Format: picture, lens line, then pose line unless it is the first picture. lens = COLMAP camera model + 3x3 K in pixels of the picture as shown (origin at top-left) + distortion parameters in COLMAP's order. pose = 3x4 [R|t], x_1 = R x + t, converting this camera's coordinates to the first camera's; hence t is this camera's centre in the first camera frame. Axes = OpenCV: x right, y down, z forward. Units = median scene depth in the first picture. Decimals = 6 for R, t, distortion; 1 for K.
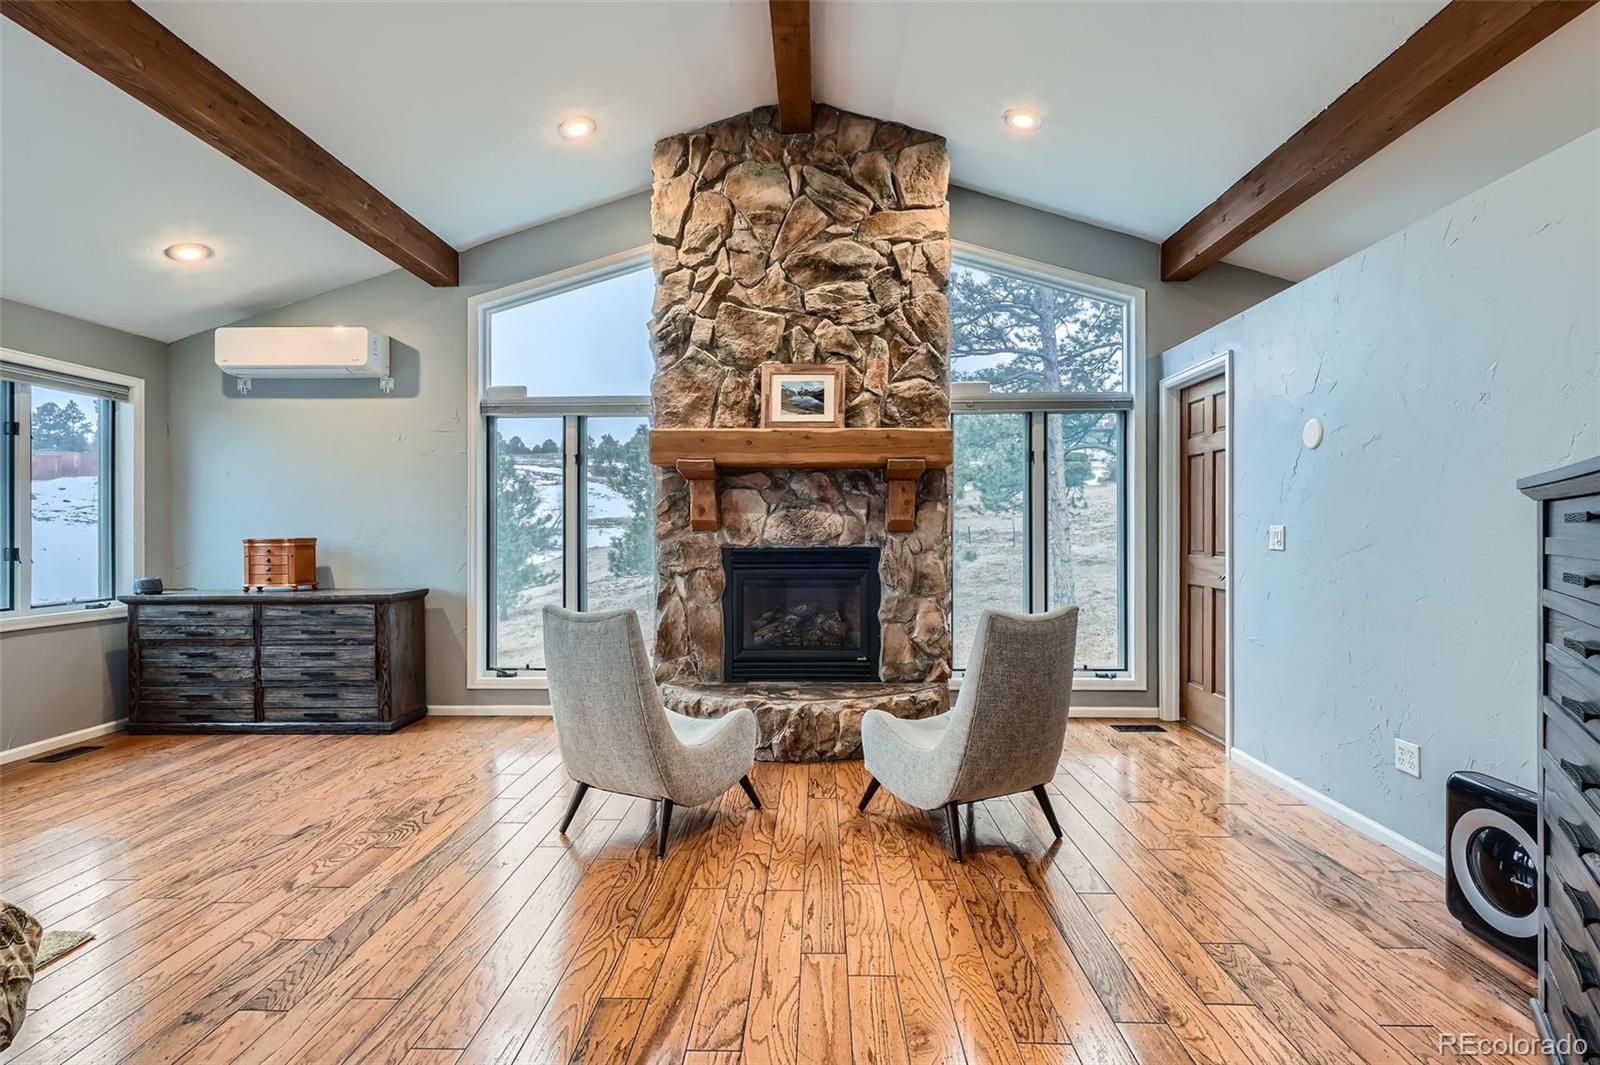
lens RADIAL K [[781.4, 0, 794.5], [0, 781.4, 530.8], [0, 0, 1]] dist [-0.000904, 0.001768]
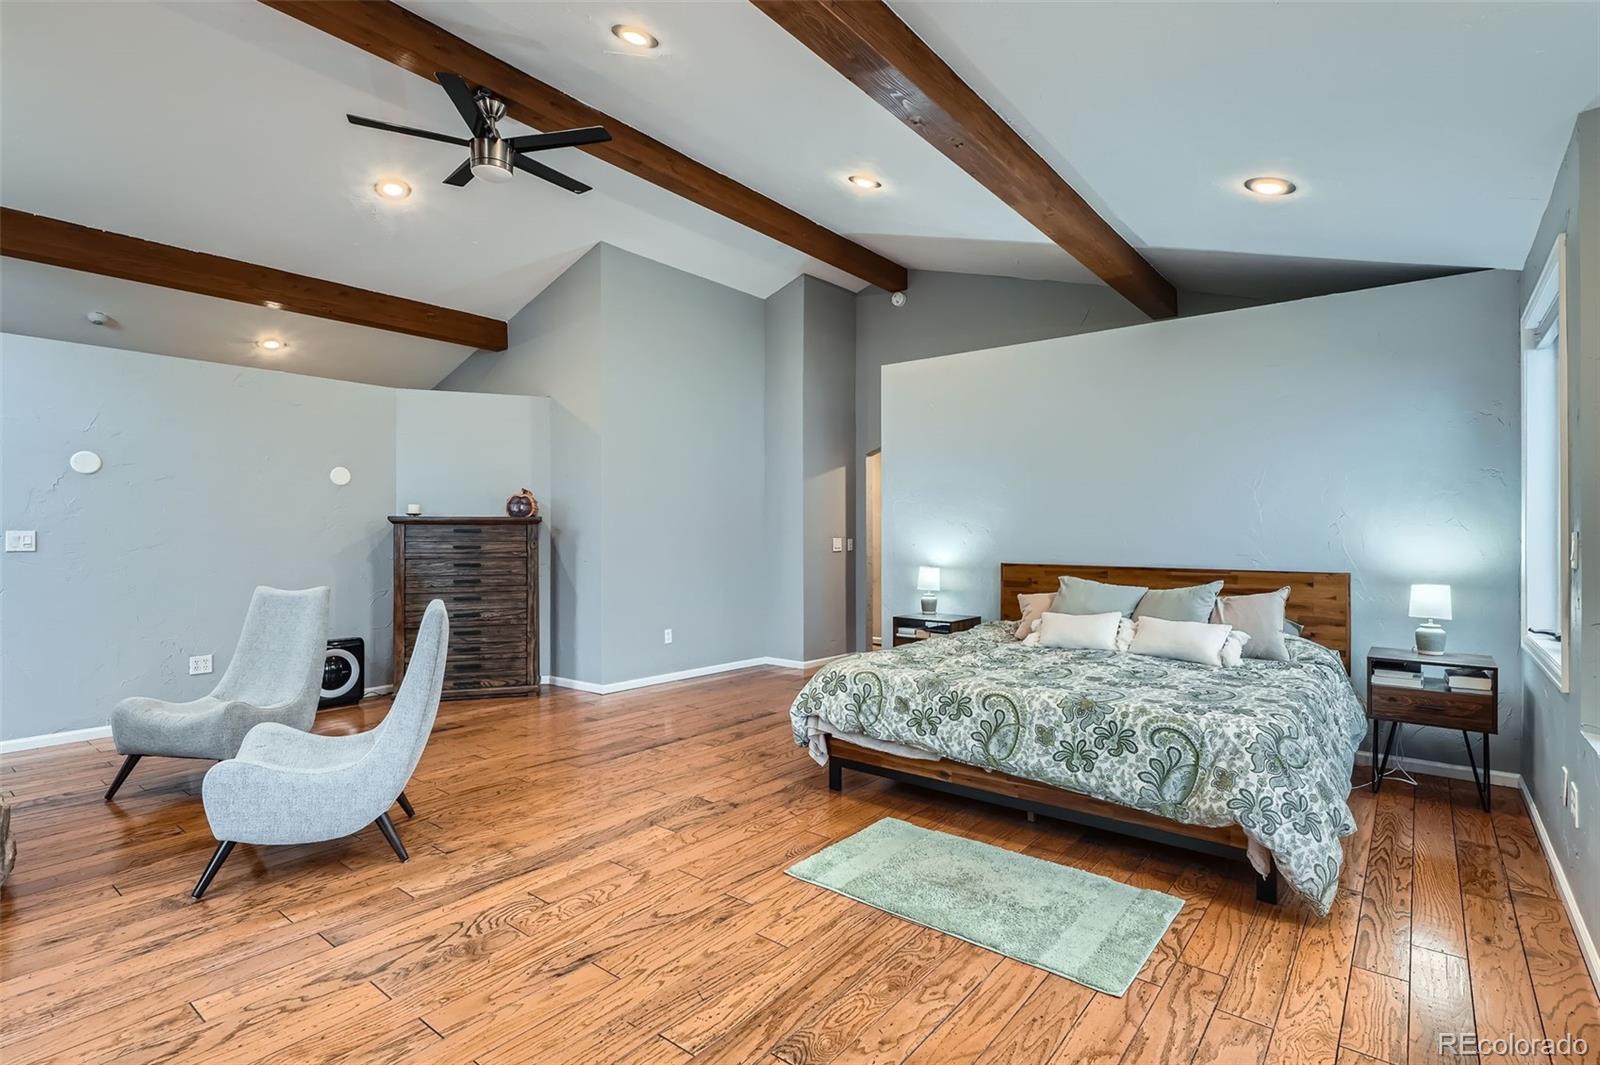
lens RADIAL K [[781.4, 0, 811.2], [0, 781.4, 532.5], [0, 0, 1]] dist [-0.000904, 0.001768]
pose [[-0.807872, 0.004395, 0.589342, -0.891813], [0.002906, 0.999990, -0.003473, 0.002292], [-0.589351, -0.001093, -0.807876, 1.059682]]
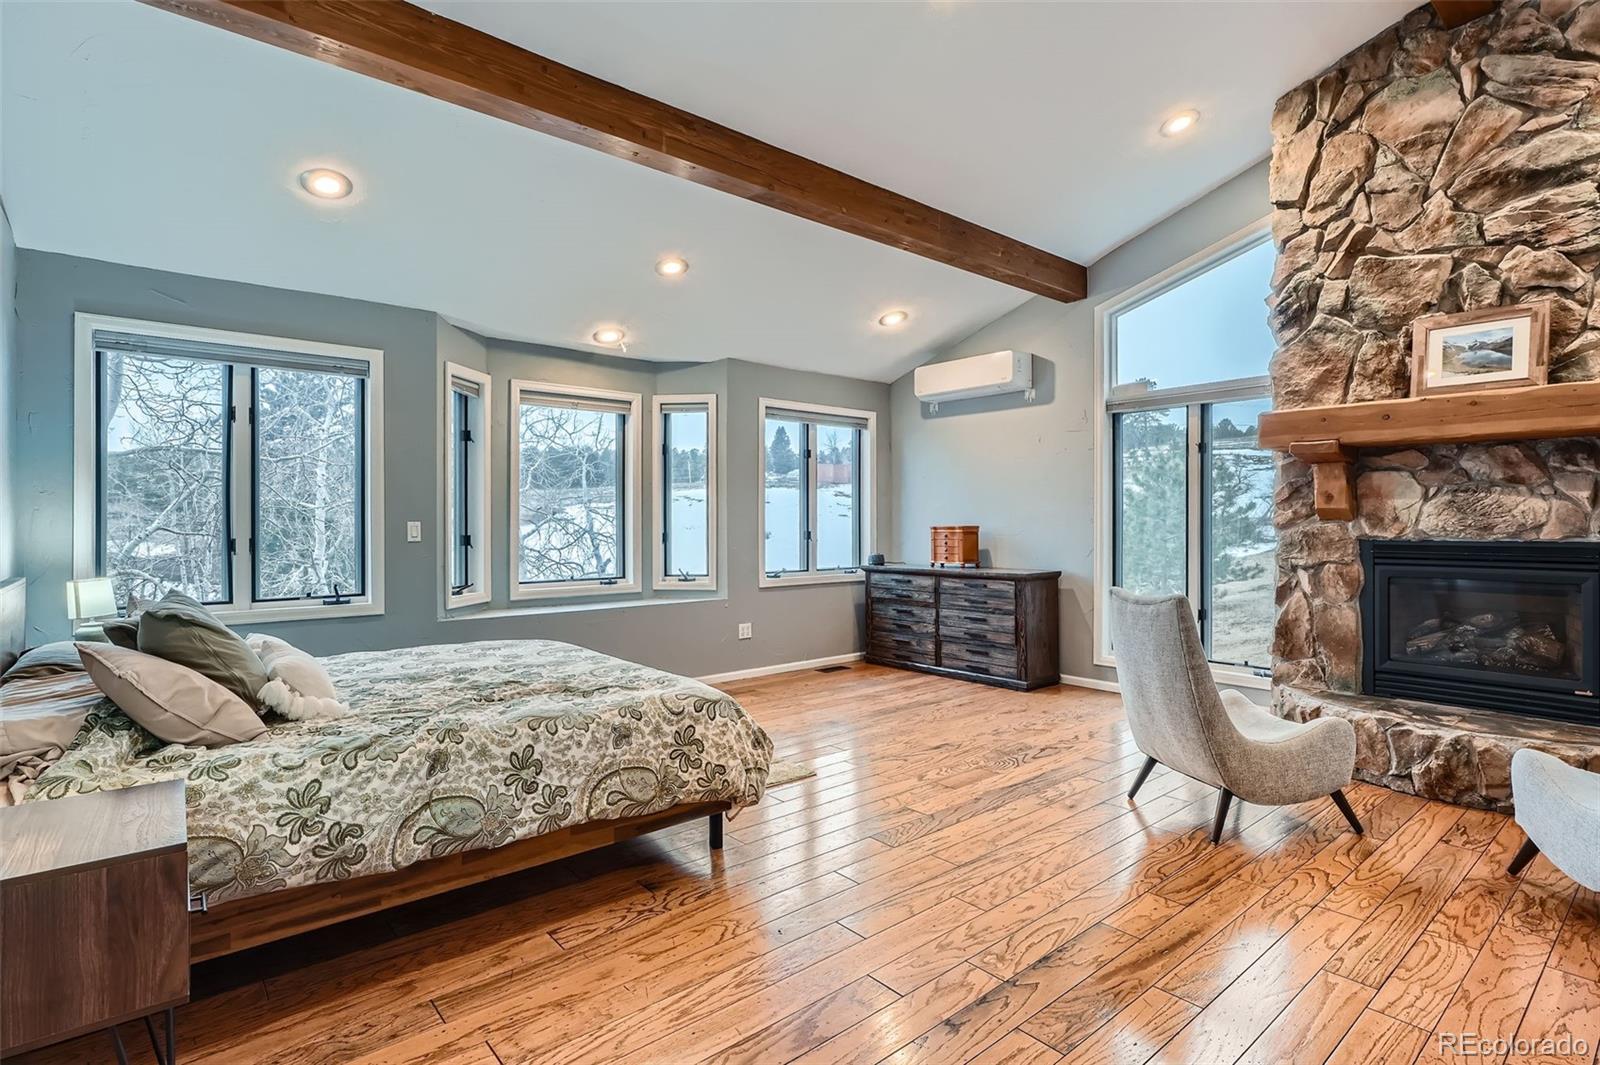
lens RADIAL K [[781.4, 0, 796.8], [0, 781.4, 530.8], [0, 0, 1]] dist [-0.000904, 0.001768]
pose [[0.664440, 0.010293, -0.747271, 0.145978], [-0.000472, 0.999911, 0.013353, 0.000536], [0.747342, -0.008520, 0.664385, -0.047432]]
